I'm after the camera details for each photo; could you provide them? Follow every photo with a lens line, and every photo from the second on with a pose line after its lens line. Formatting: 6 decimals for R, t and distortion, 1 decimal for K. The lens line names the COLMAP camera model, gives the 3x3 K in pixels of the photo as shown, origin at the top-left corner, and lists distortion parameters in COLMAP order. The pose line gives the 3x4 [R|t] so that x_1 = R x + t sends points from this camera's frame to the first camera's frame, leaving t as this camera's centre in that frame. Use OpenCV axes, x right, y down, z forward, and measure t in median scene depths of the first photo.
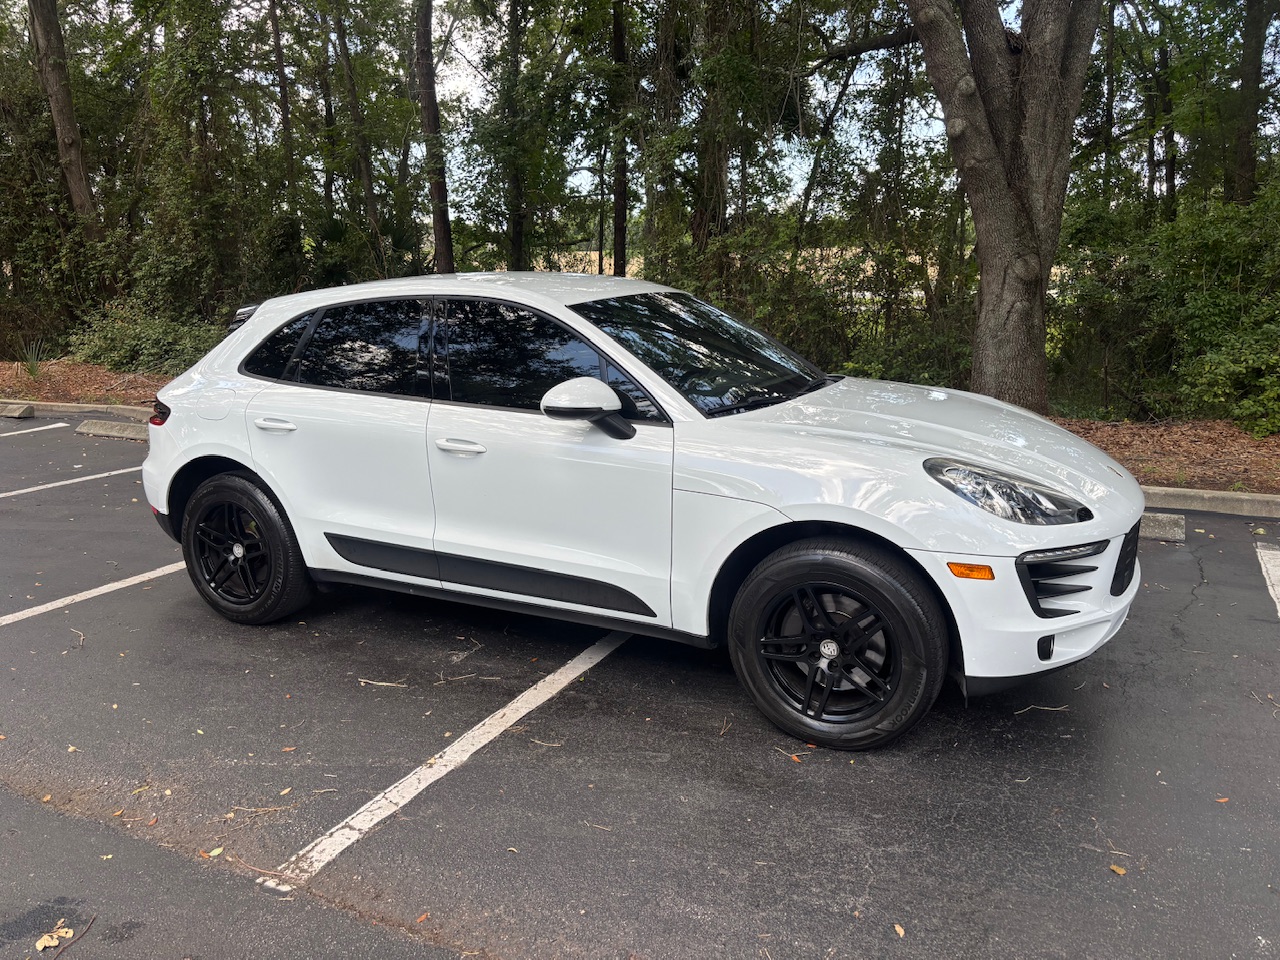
lens RADIAL K [[1003.4, 0, 635.8], [0, 1003.4, 501.6], [0, 0, 1]] dist [-0.002031, -0.003122]
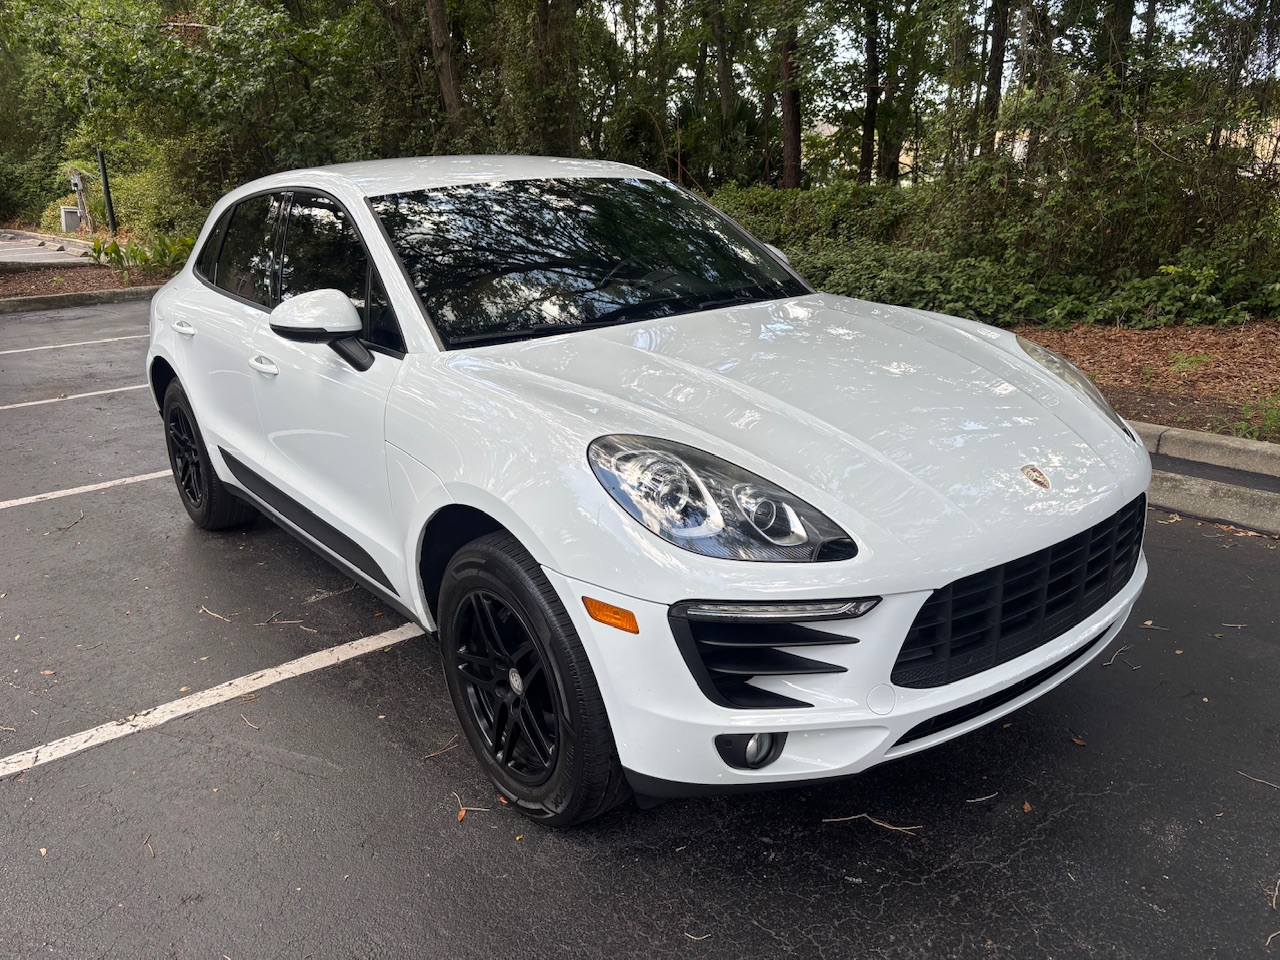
lens RADIAL K [[978.9, 0, 641.6], [0, 978.9, 511.4], [0, 0, 1]] dist [0.004164, -0.045271]
pose [[0.905184, 0.117835, -0.408359, 0.517851], [-0.068131, 0.988603, 0.134248, -0.071167], [0.419524, -0.093698, 0.902896, 0.387391]]
